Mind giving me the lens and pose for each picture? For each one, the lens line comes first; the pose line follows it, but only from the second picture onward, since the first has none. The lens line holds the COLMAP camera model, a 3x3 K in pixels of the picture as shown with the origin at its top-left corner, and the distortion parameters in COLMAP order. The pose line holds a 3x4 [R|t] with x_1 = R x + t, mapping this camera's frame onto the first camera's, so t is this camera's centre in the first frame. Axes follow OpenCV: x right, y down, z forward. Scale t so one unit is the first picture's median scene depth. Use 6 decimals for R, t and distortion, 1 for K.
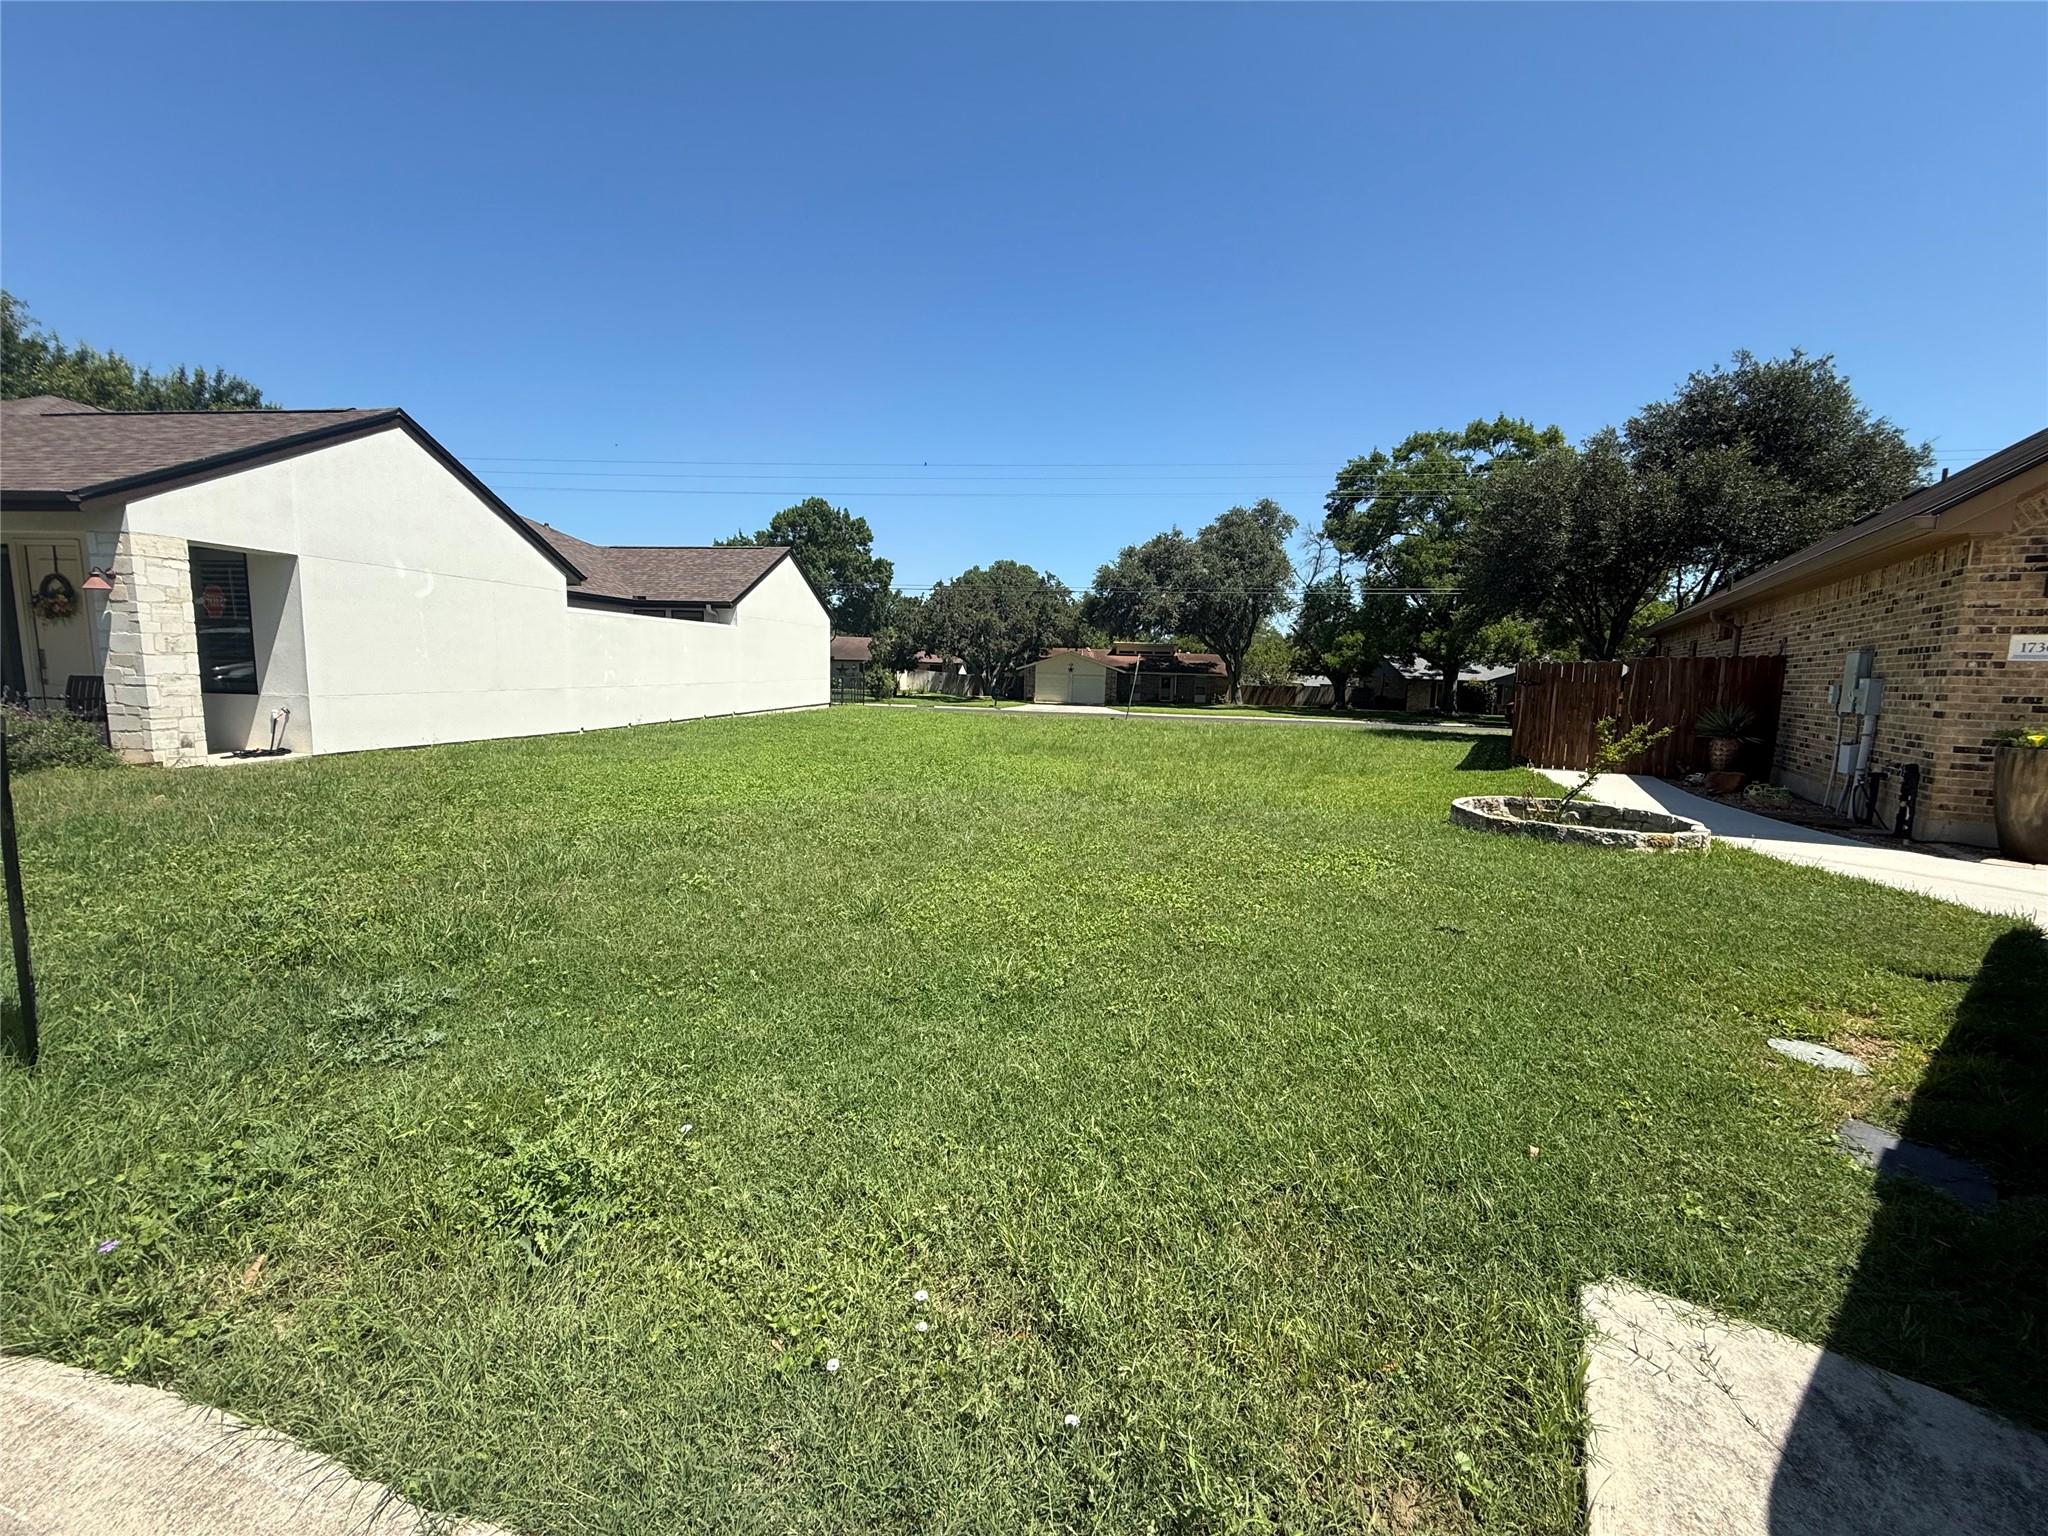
lens RADIAL K [[813.5, 0, 1019.3], [0, 813.5, 768.8], [0, 0, 1]] dist [-0.000406, 0.000444]
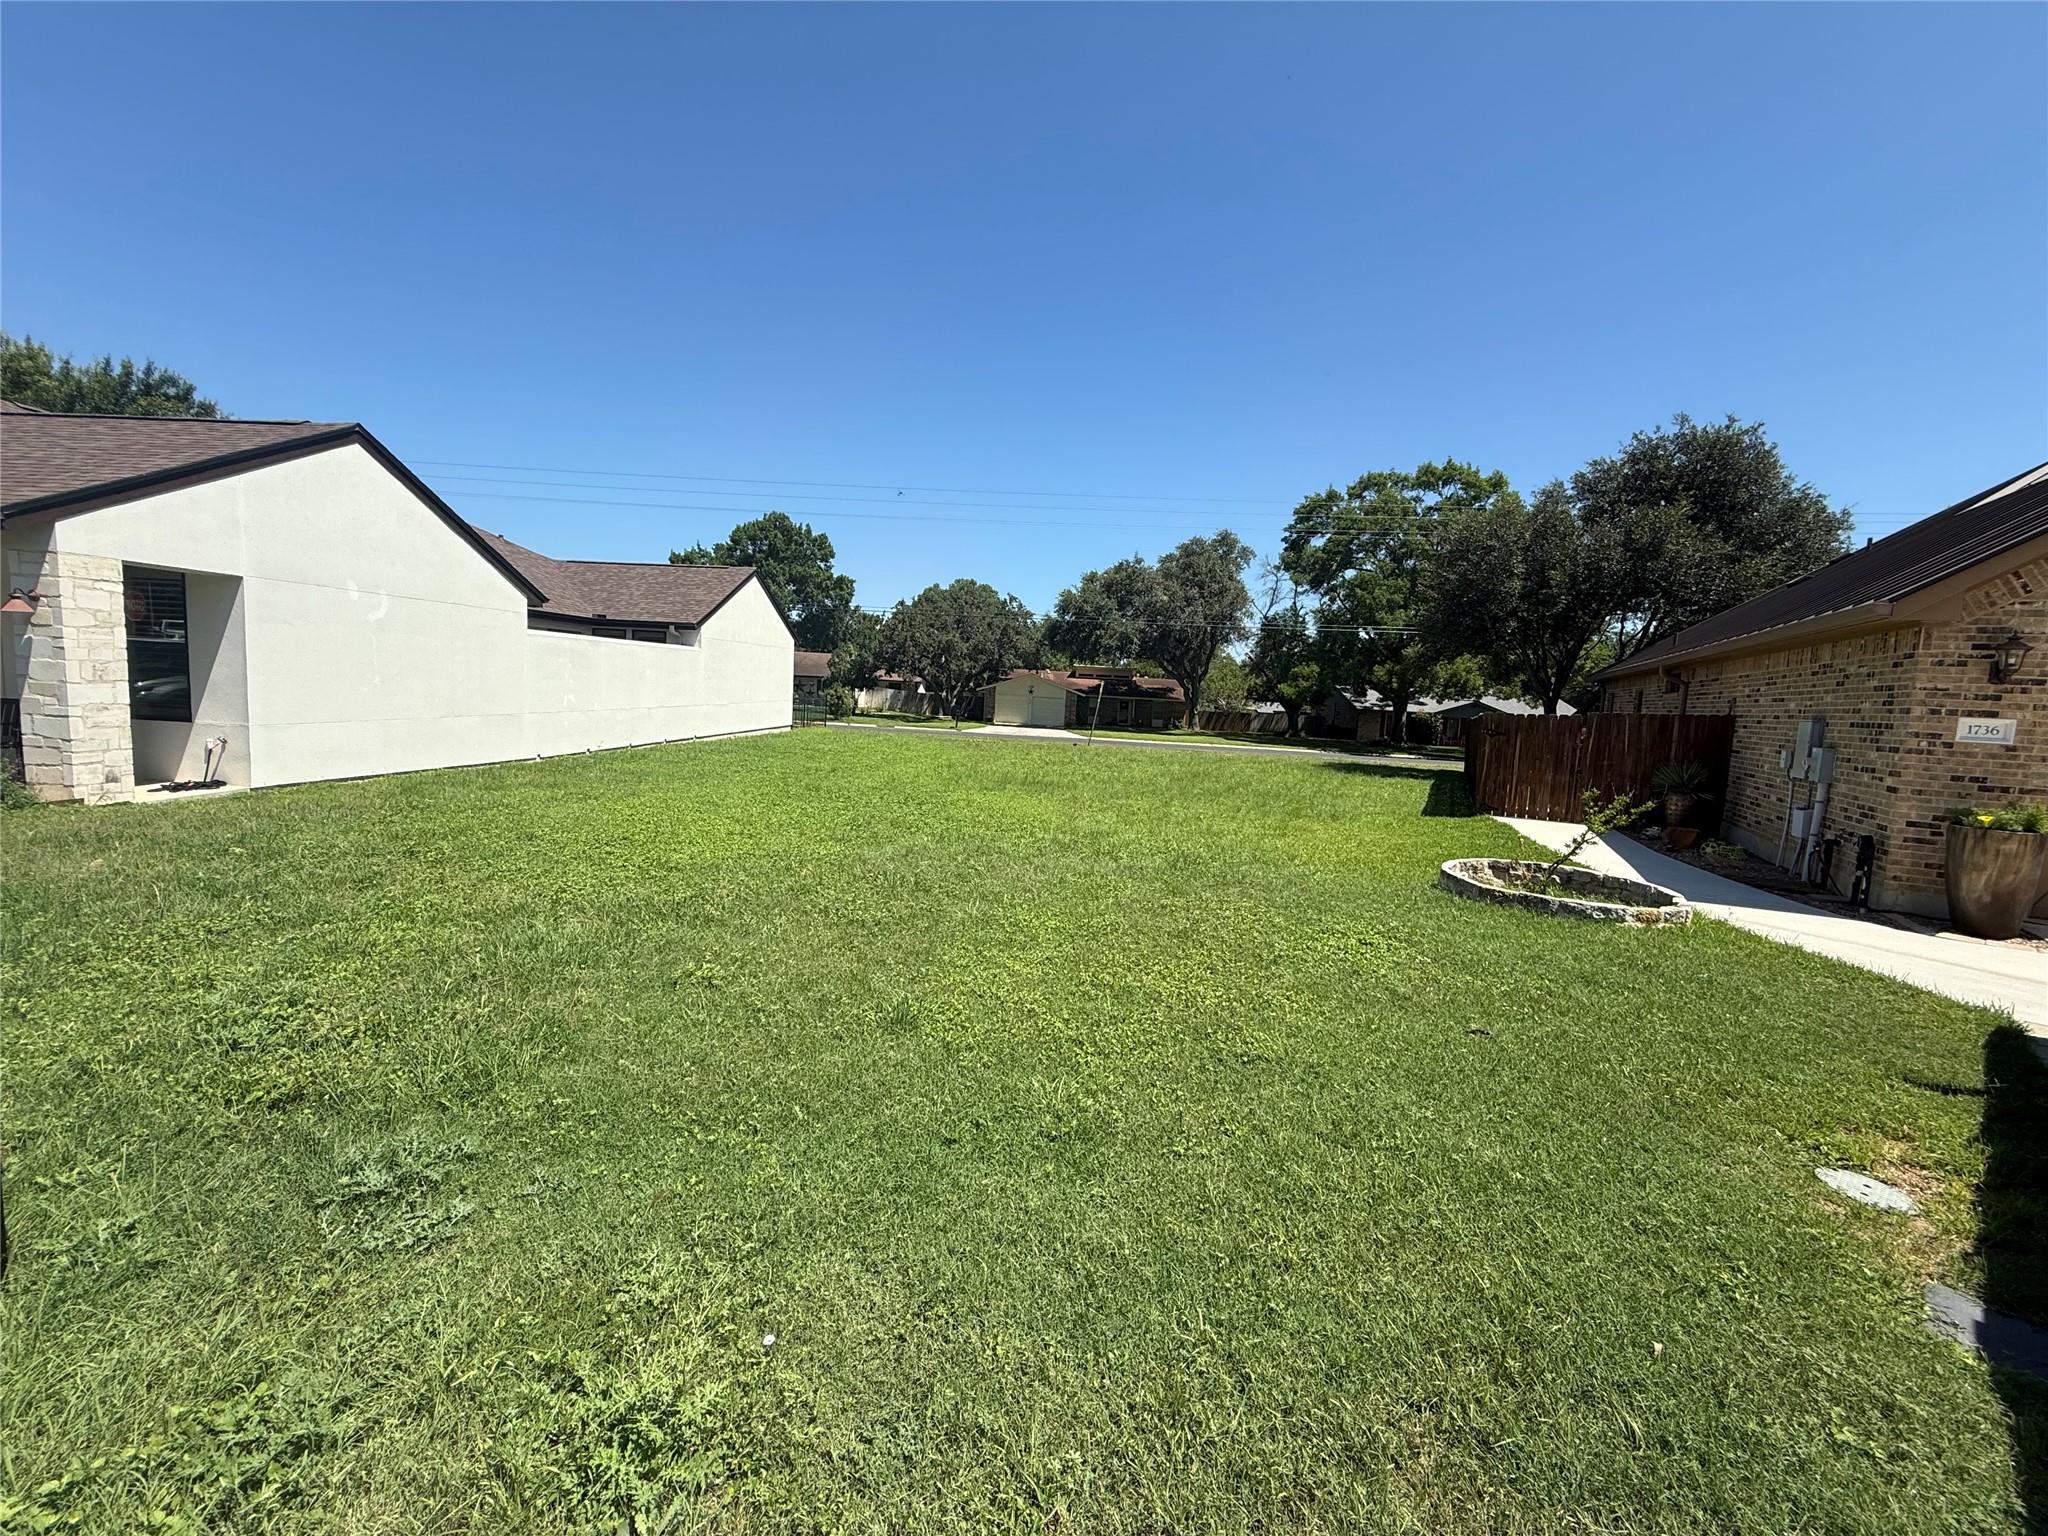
lens RADIAL K [[813.5, 0, 1019.3], [0, 813.5, 768.8], [0, 0, 1]] dist [-0.000406, 0.000444]
pose [[0.998175, 0.019471, 0.057155, -0.008225], [-0.018337, 0.999626, -0.020284, -0.007872], [-0.057529, 0.019199, 0.998159, 0.002614]]
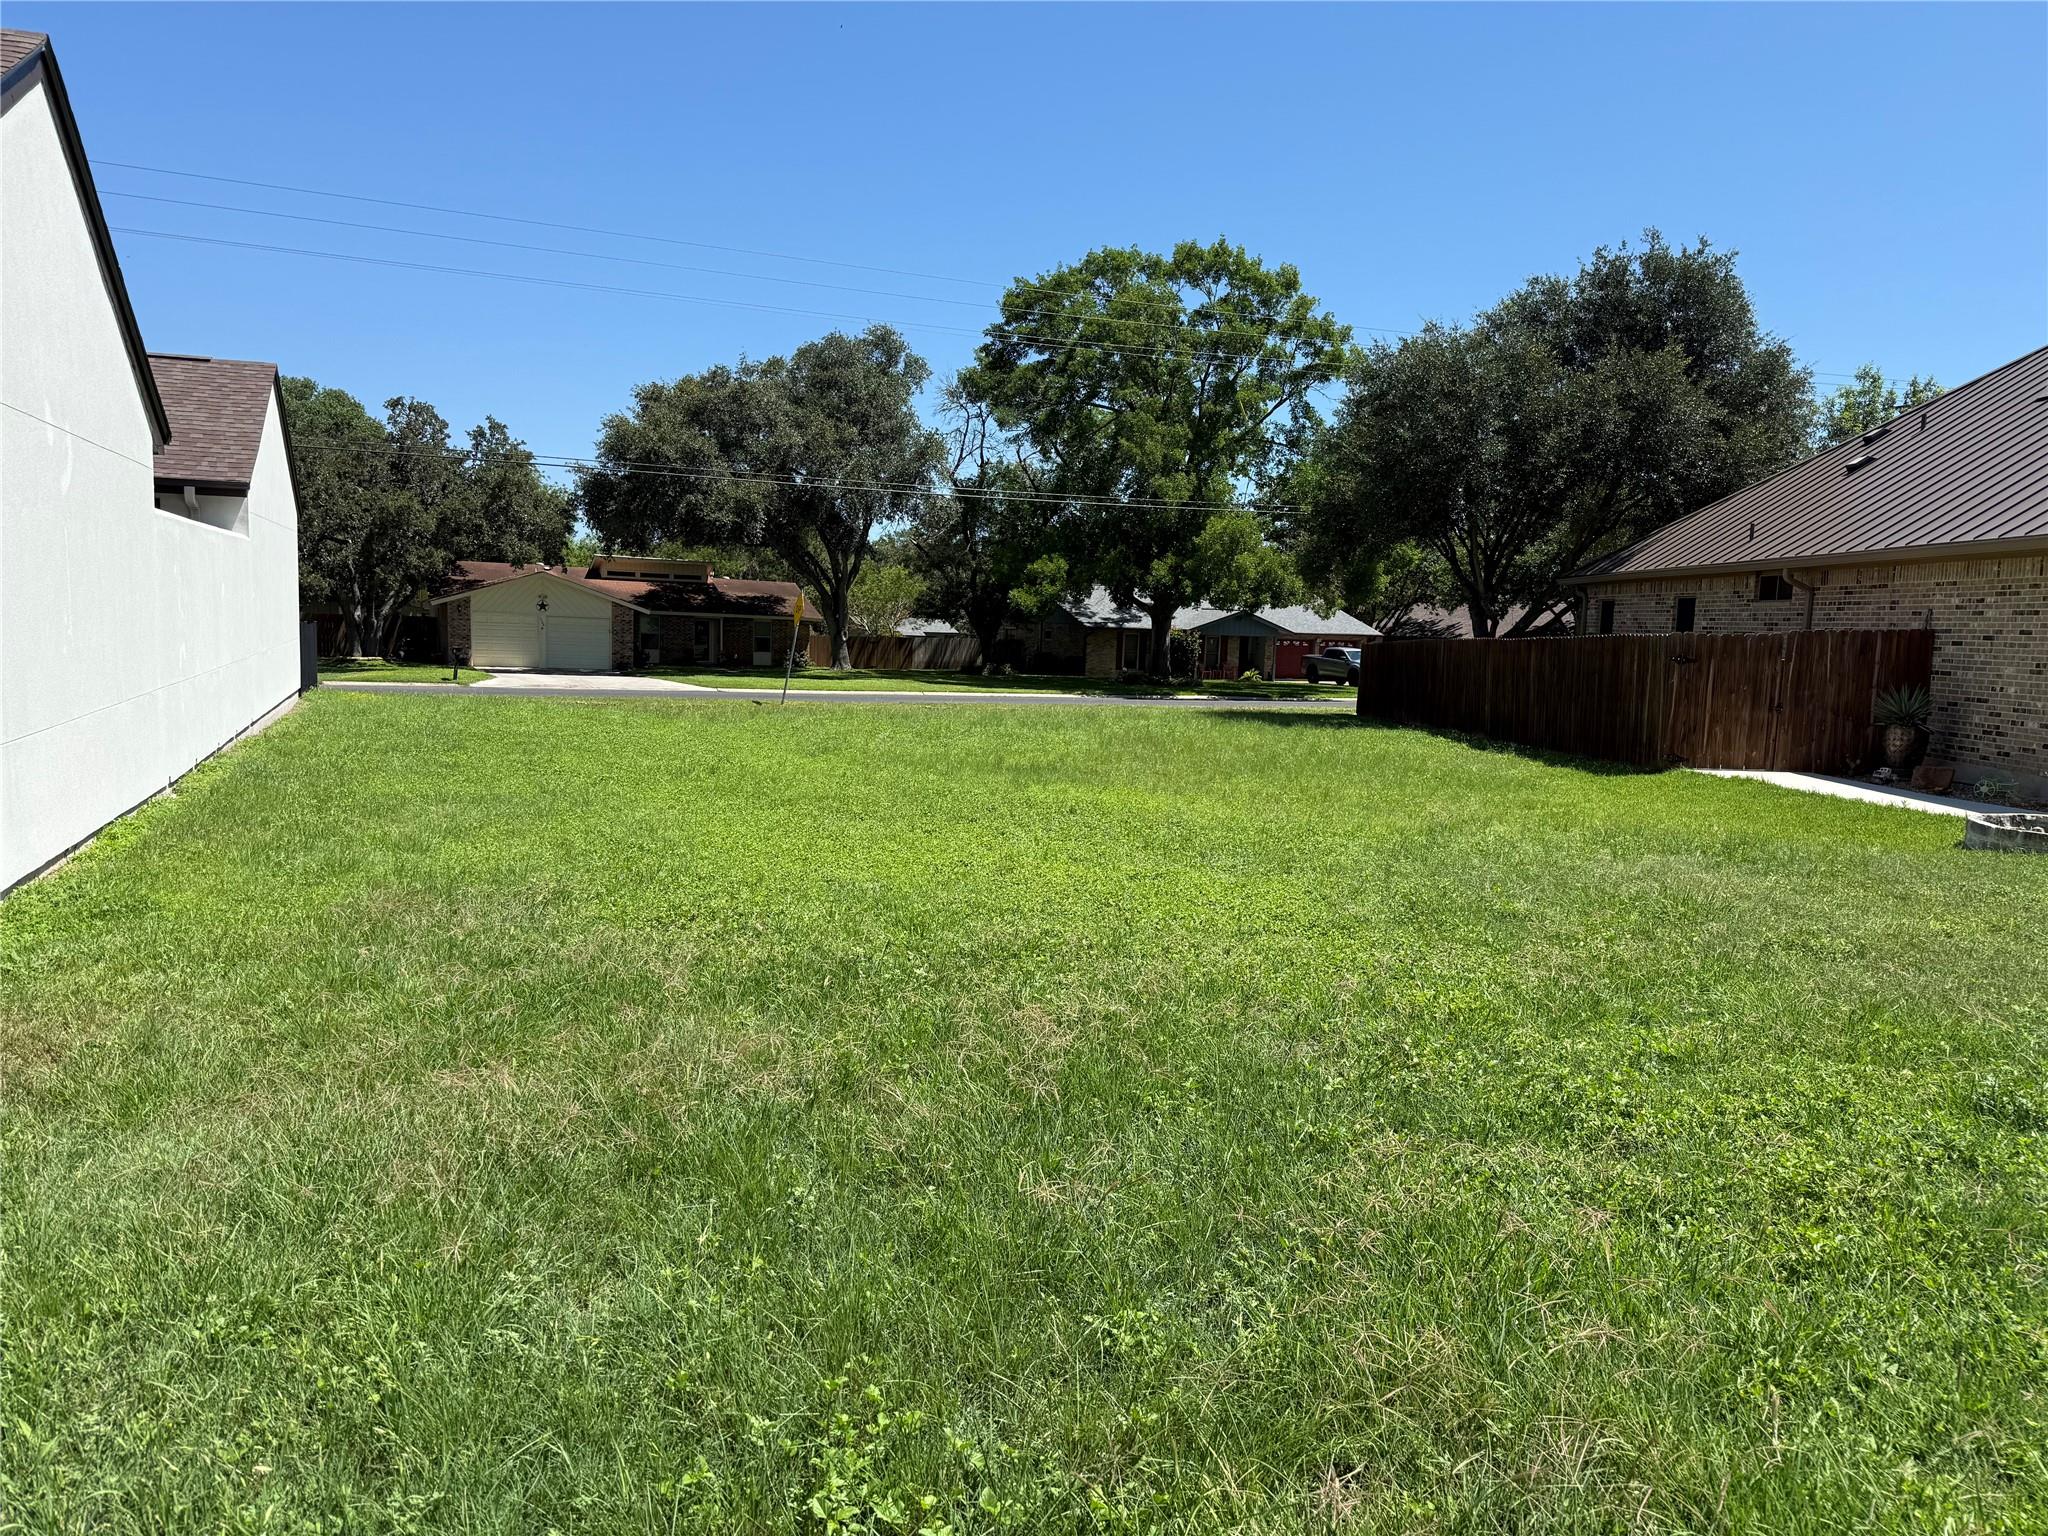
lens RADIAL K [[1422.4, 0, 1028.5], [0, 1422.4, 799.6], [0, 0, 1]] dist [0.081931, -0.115006]
pose [[0.867170, -0.058936, 0.494513, -0.168624], [0.049072, 0.998253, 0.032920, -0.013285], [-0.495589, -0.004280, 0.868547, 0.030317]]
